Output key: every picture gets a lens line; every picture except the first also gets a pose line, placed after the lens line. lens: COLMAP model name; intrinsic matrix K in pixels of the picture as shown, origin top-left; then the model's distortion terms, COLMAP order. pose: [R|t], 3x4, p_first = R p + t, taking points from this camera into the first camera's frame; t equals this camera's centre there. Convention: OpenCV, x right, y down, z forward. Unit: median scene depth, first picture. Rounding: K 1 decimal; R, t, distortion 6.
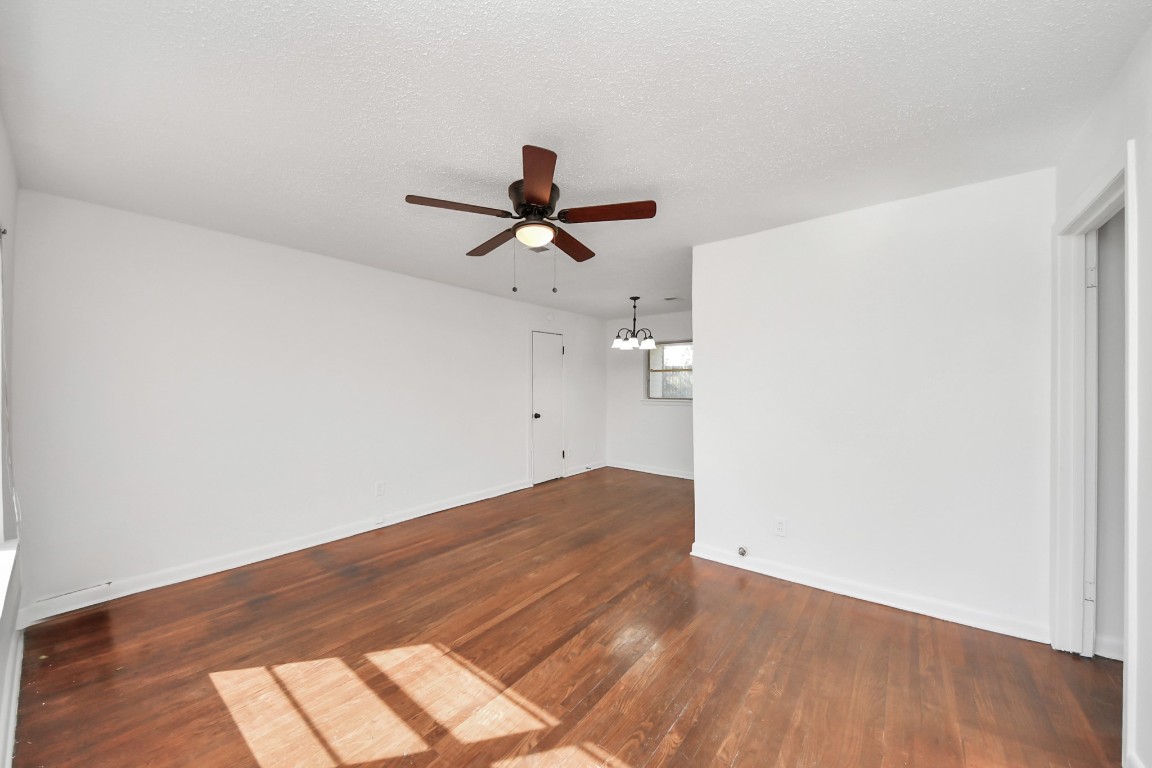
lens RADIAL K [[414.8, 0, 569.1], [0, 414.8, 387.1], [0, 0, 1]] dist [0.021888, -0.017100]
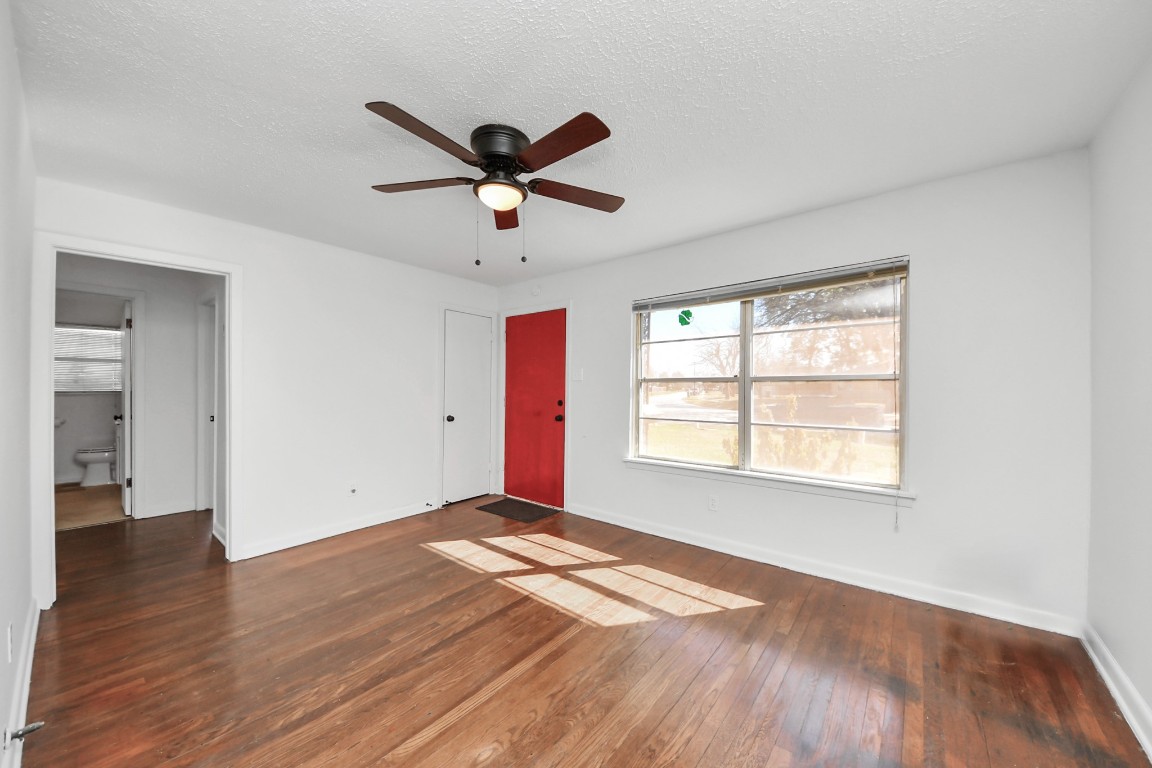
lens RADIAL K [[409.1, 0, 573.8], [0, 409.1, 383.5], [0, 0, 1]] dist [0.022170, -0.016209]
pose [[-0.999934, 0.000921, 0.011422, -0.227163], [0.000874, 0.999991, -0.004145, 0.021436], [-0.011426, -0.004135, -0.999926, 1.687897]]
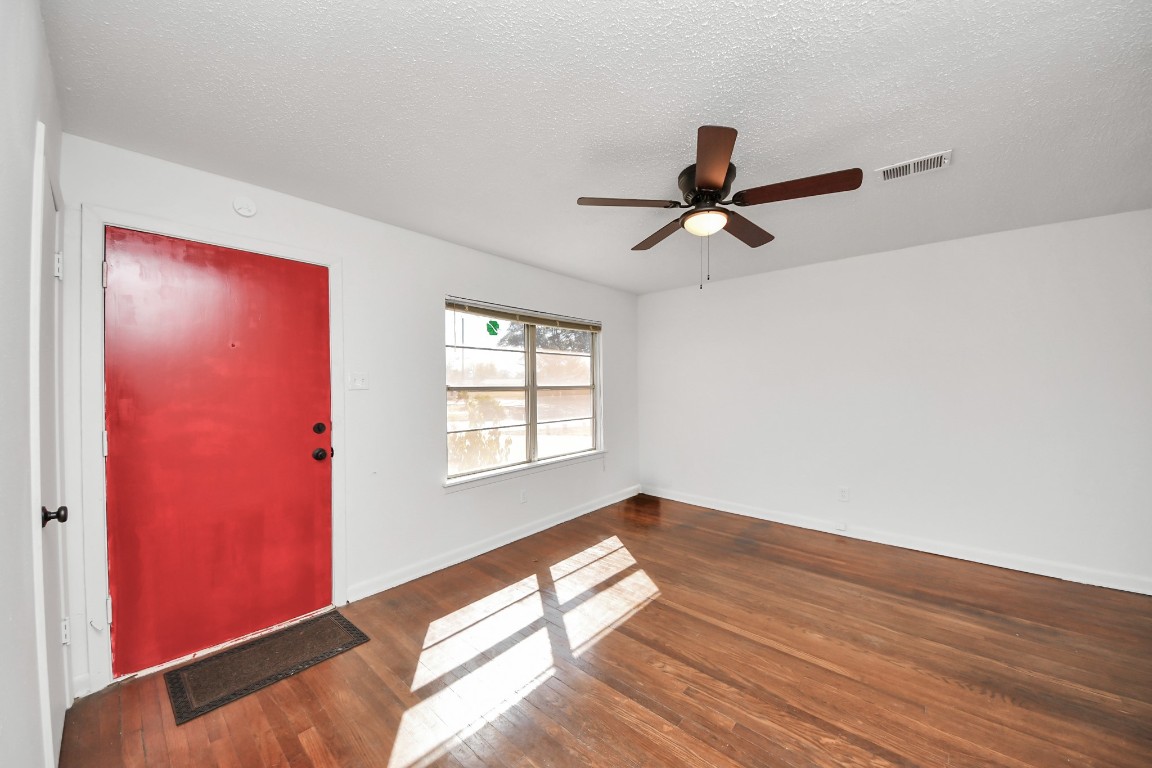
lens RADIAL K [[409.1, 0, 573.8], [0, 409.1, 383.5], [0, 0, 1]] dist [0.022170, -0.016209]
pose [[-0.058828, -0.000358, -0.998268, 0.783560], [0.002314, 0.999997, -0.000495, -0.011614], [0.998265, -0.002339, -0.058827, 0.685945]]
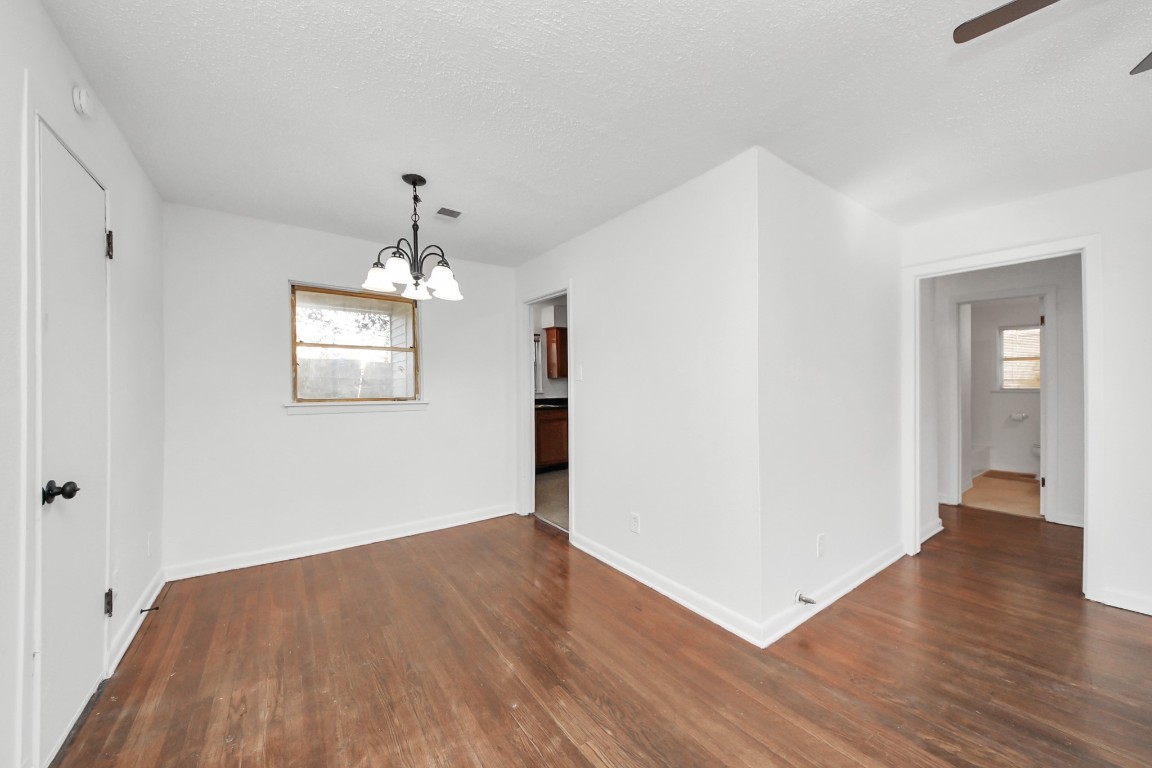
lens RADIAL K [[414.8, 0, 569.1], [0, 414.8, 387.1], [0, 0, 1]] dist [0.021888, -0.017100]
pose [[0.282968, 0.001580, 0.959128, -0.473008], [0.003145, 0.999992, -0.002575, 0.034533], [-0.959124, 0.003745, 0.282961, 1.403316]]
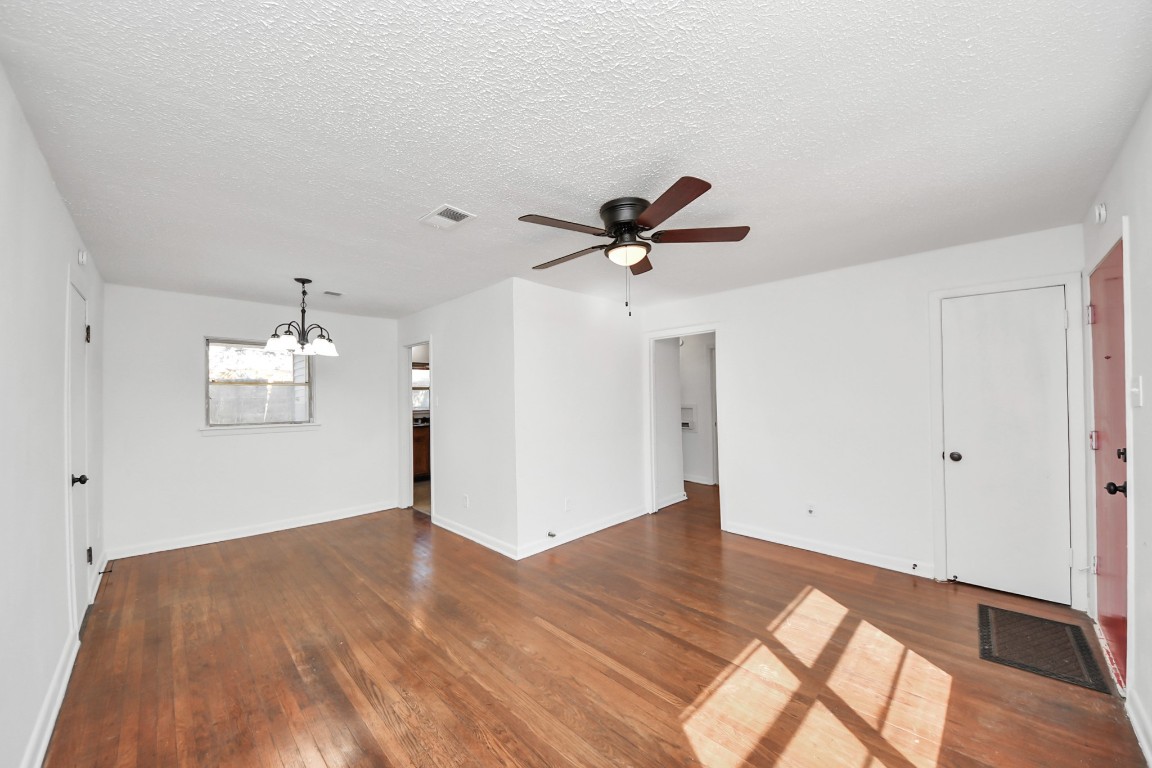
lens RADIAL K [[418.9, 0, 576.1], [0, 418.9, 392.4], [0, 0, 1]] dist [0.028520, -0.017659]
pose [[0.111015, 0.006805, 0.993795, -0.992478], [0.013780, 0.999870, -0.008386, -0.026191], [-0.993723, 0.014625, 0.110906, 0.927970]]
